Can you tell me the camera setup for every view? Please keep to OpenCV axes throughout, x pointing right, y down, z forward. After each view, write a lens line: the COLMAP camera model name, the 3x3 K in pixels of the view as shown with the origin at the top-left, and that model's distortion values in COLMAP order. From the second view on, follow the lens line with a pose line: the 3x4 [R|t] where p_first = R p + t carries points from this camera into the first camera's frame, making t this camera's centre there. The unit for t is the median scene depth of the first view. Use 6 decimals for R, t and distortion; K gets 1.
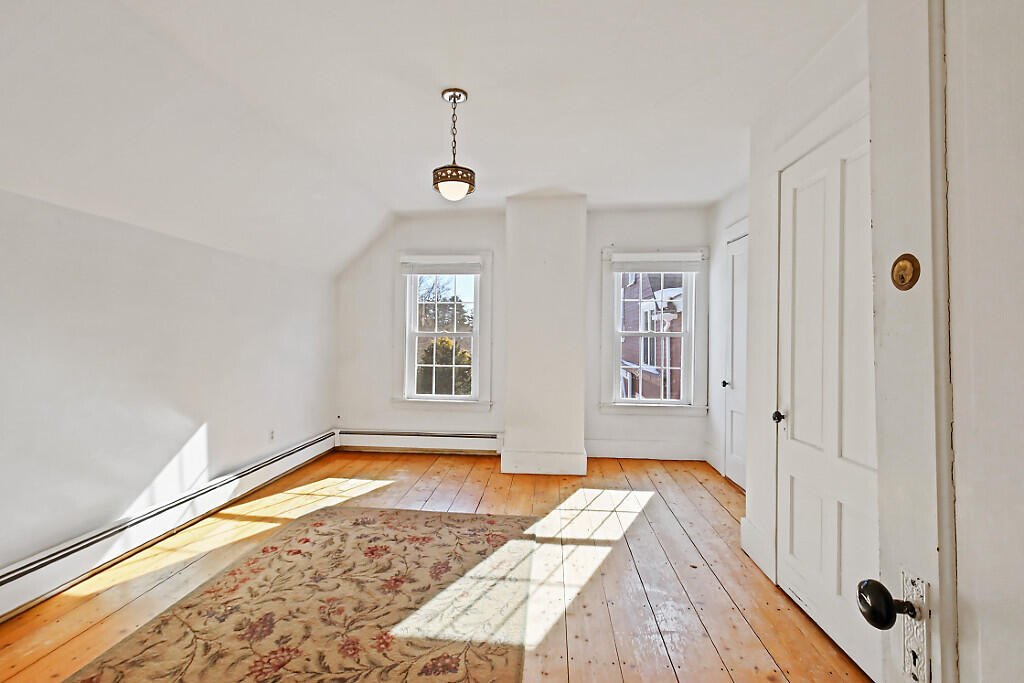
lens RADIAL K [[463.9, 0, 511.1], [0, 463.9, 331.6], [0, 0, 1]] dist [0.015263, -0.000353]
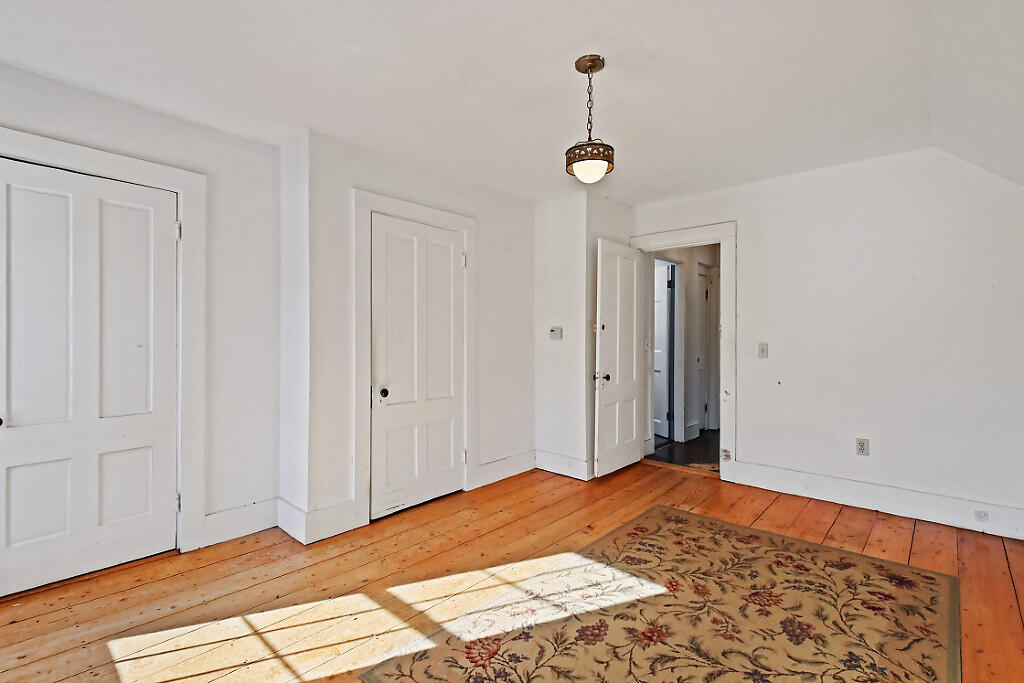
lens RADIAL K [[471.5, 0, 509.7], [0, 471.5, 329.7], [0, 0, 1]] dist [0.015991, -0.000553]
pose [[-0.789655, 0.000728, 0.613551, -0.588455], [-0.014790, 0.999686, -0.020221, 0.018756], [-0.613373, -0.025043, -0.789396, 1.905016]]
